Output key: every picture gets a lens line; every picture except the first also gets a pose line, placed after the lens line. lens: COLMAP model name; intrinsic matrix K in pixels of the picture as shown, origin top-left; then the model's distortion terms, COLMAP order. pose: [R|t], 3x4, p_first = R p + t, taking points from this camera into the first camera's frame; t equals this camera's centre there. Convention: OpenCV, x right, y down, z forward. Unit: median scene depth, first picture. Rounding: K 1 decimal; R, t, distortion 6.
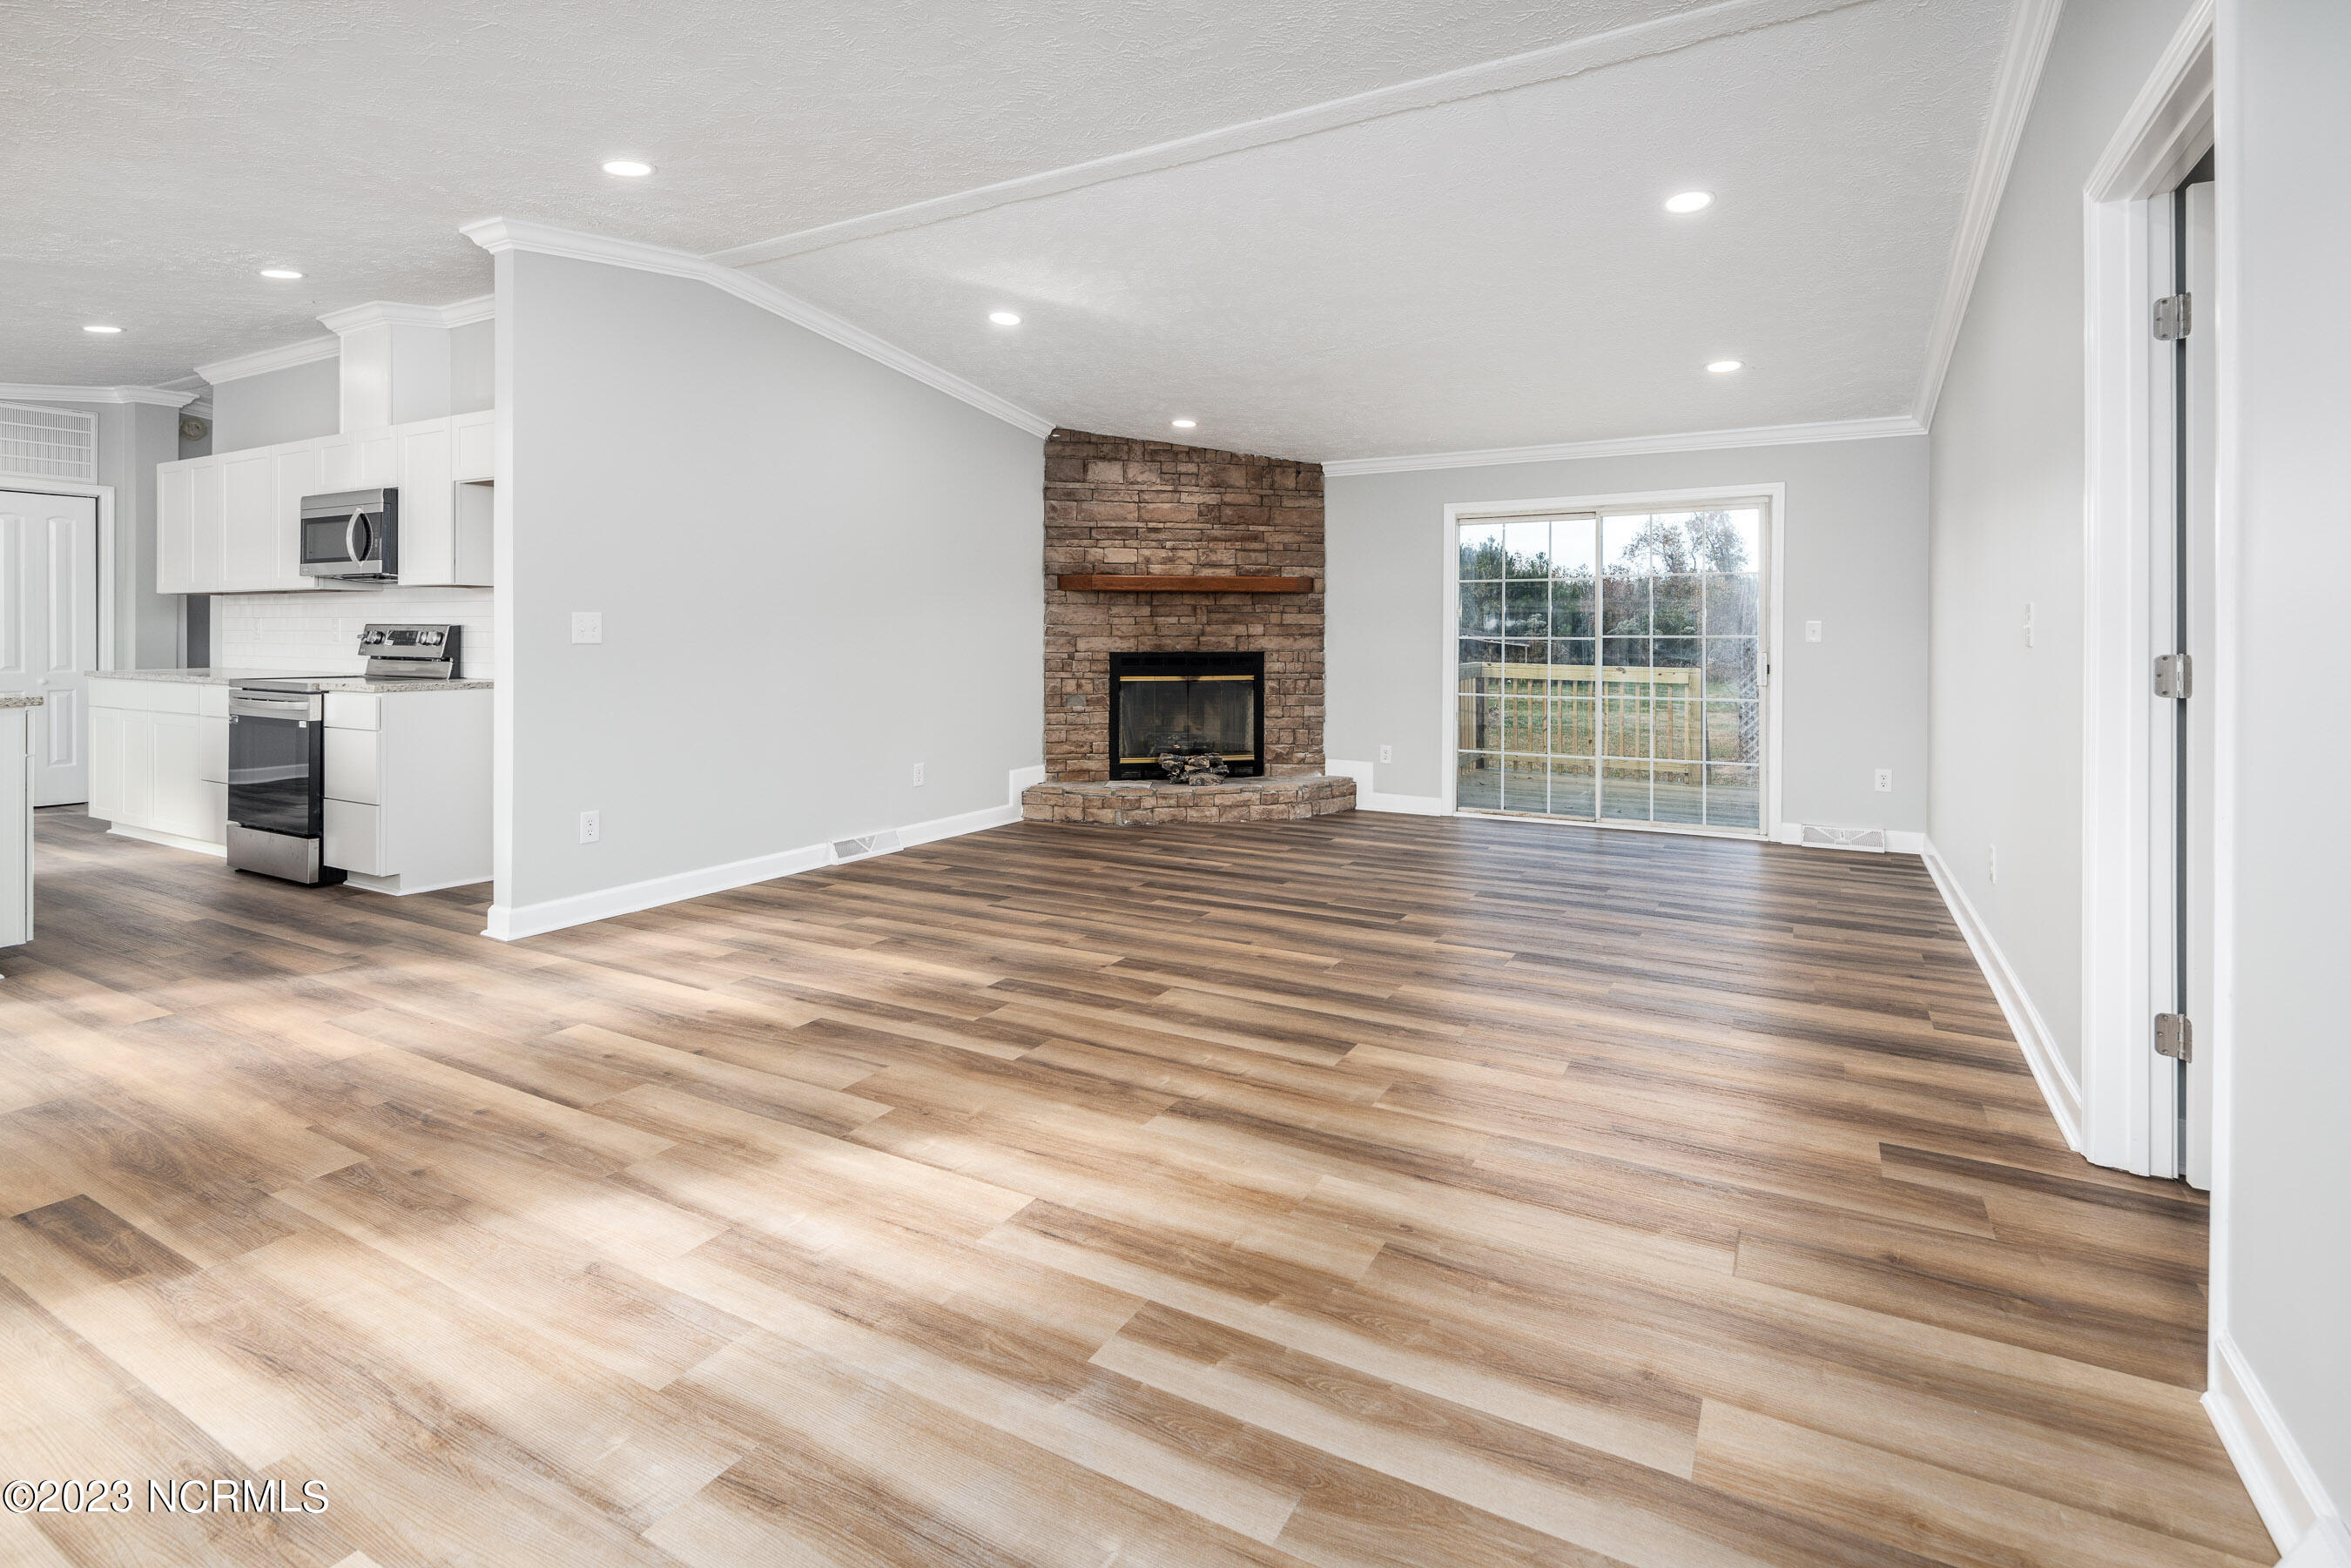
lens RADIAL K [[1145.0, 0, 1164.8], [0, 1145.0, 633.7], [0, 0, 1]] dist [0.003526, -0.003590]
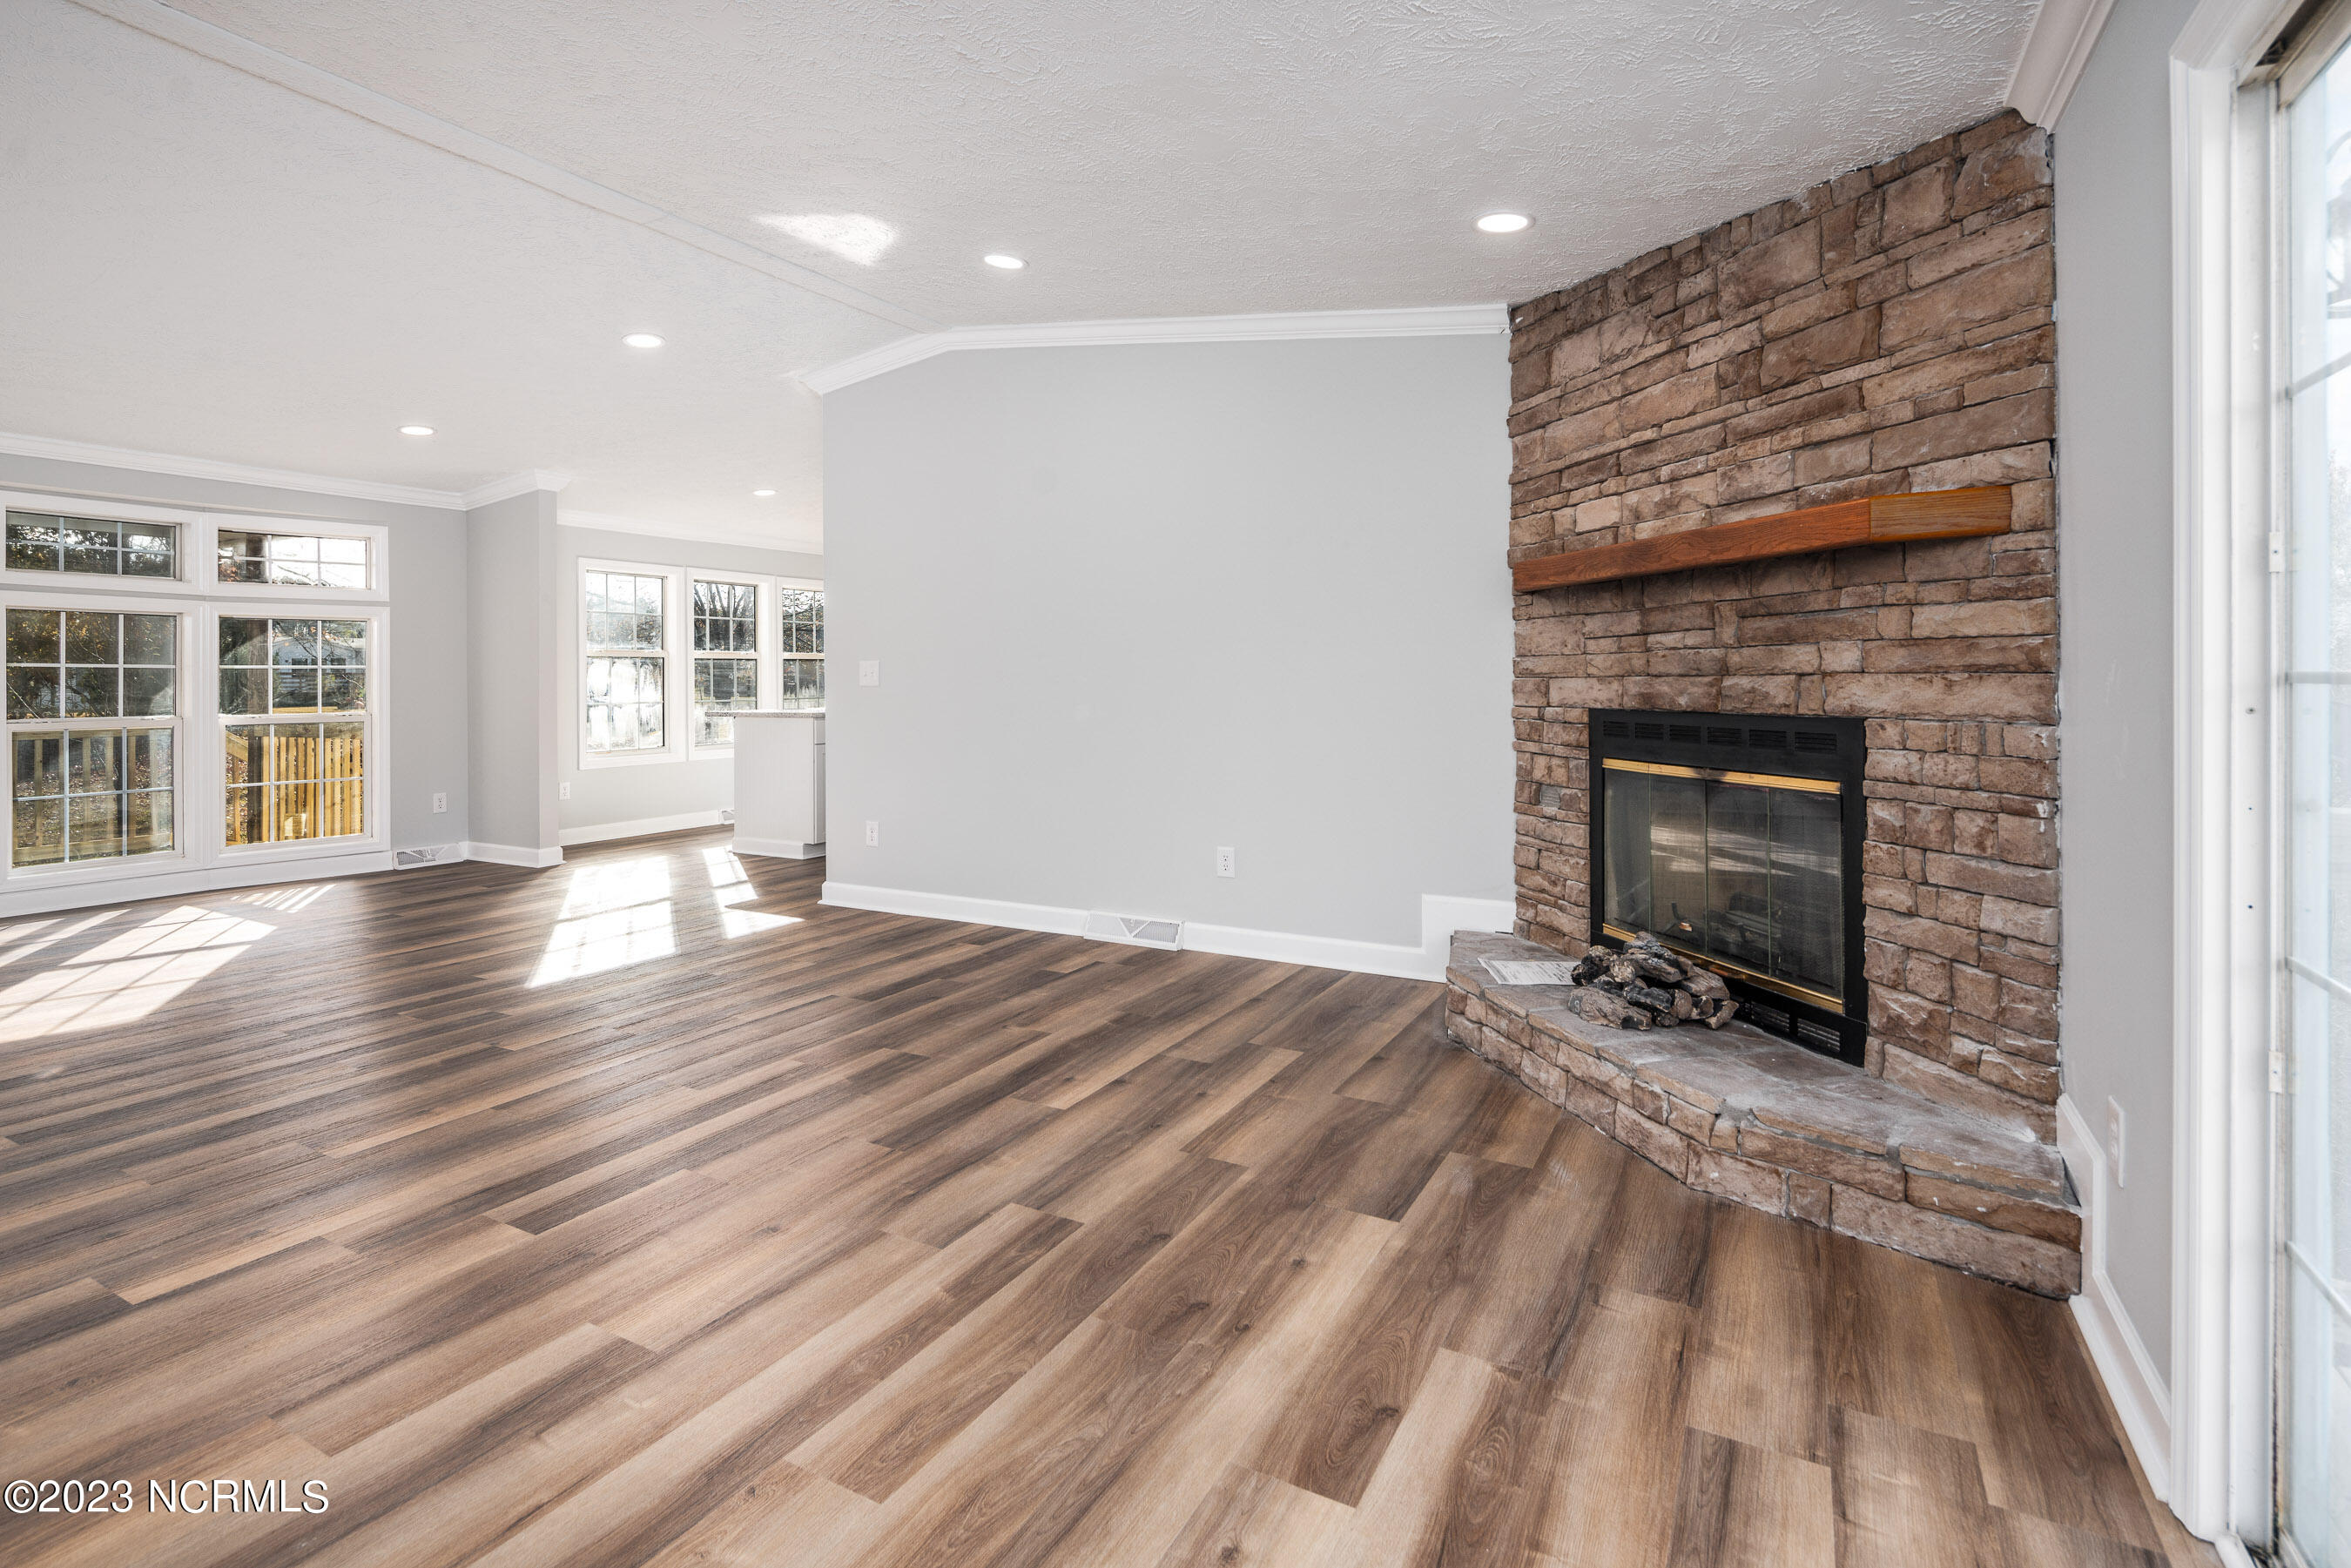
lens RADIAL K [[1145.0, 0, 1159.9], [0, 1145.0, 671.7], [0, 0, 1]] dist [0.003526, -0.003590]
pose [[-0.001023, -0.007899, -0.999968, 0.462107], [0.005071, 0.999956, -0.007904, 0.003093], [0.999987, -0.005079, -0.000982, 0.818685]]
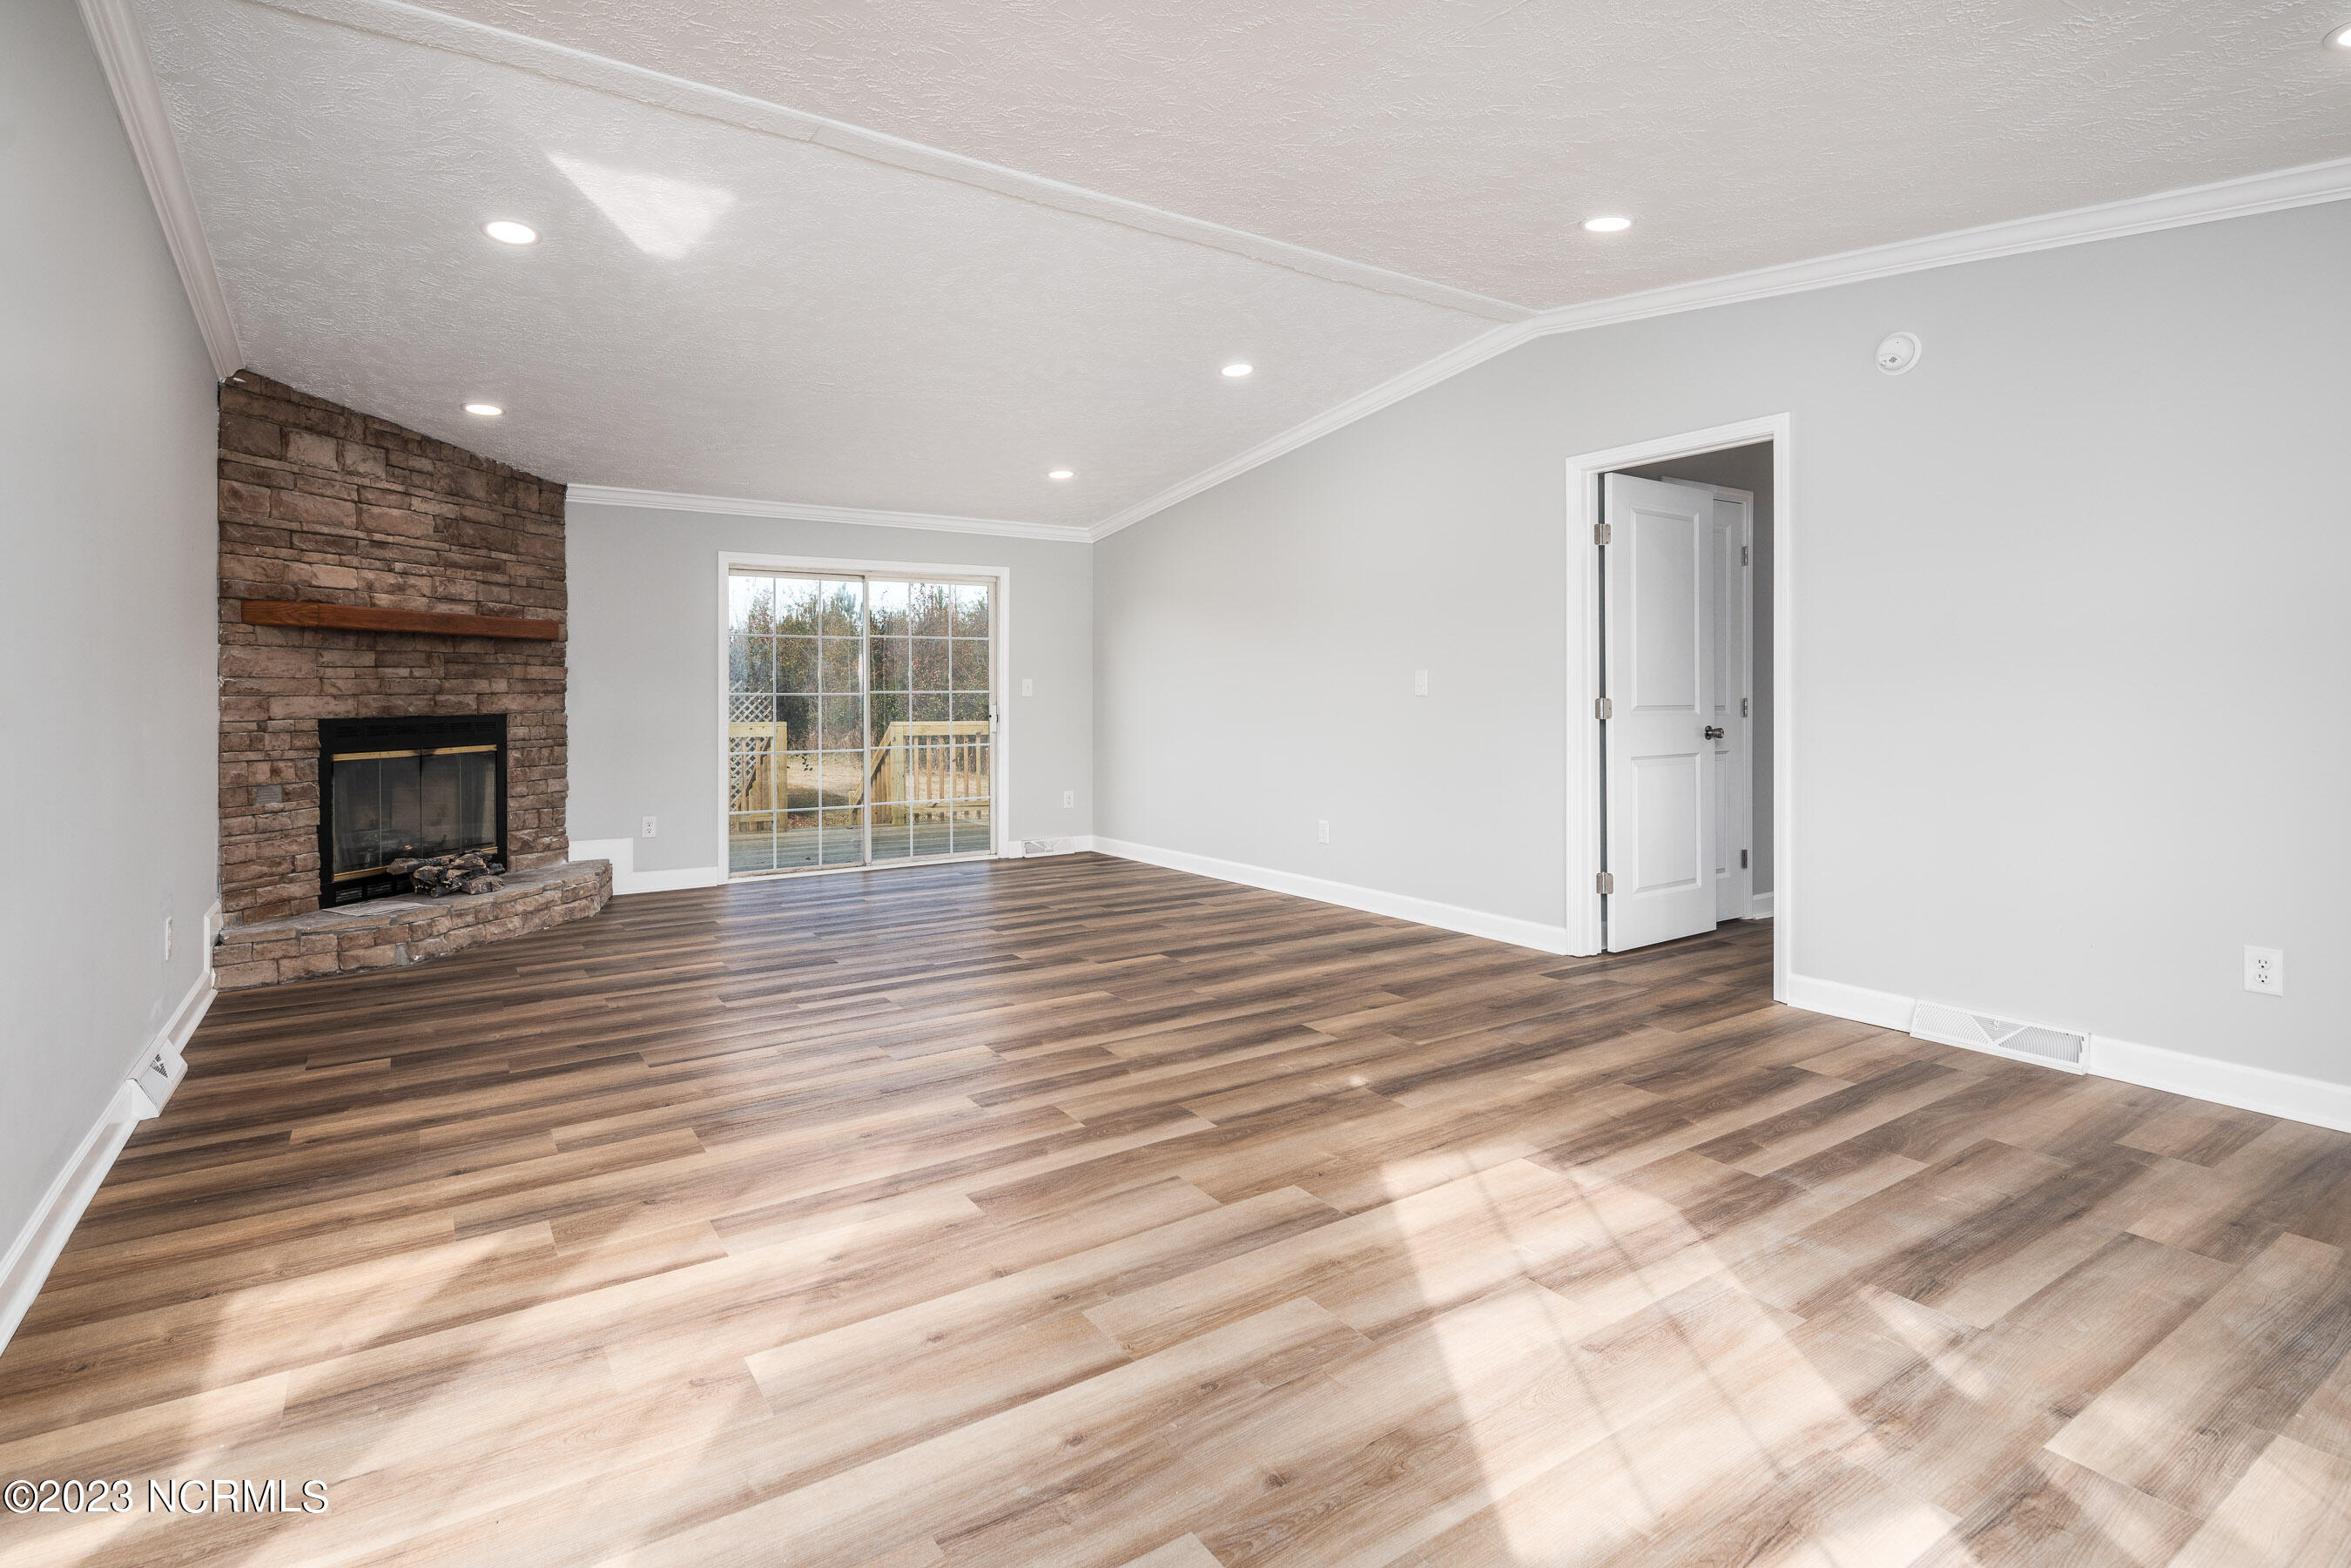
lens RADIAL K [[1145.0, 0, 1178.2], [0, 1145.0, 691.5], [0, 0, 1]] dist [0.003526, -0.003590]
pose [[0.450386, -0.003954, 0.892825, -0.425897], [0.003398, 0.999991, 0.002715, -0.000159], [-0.892828, 0.001811, 0.450395, 0.247170]]
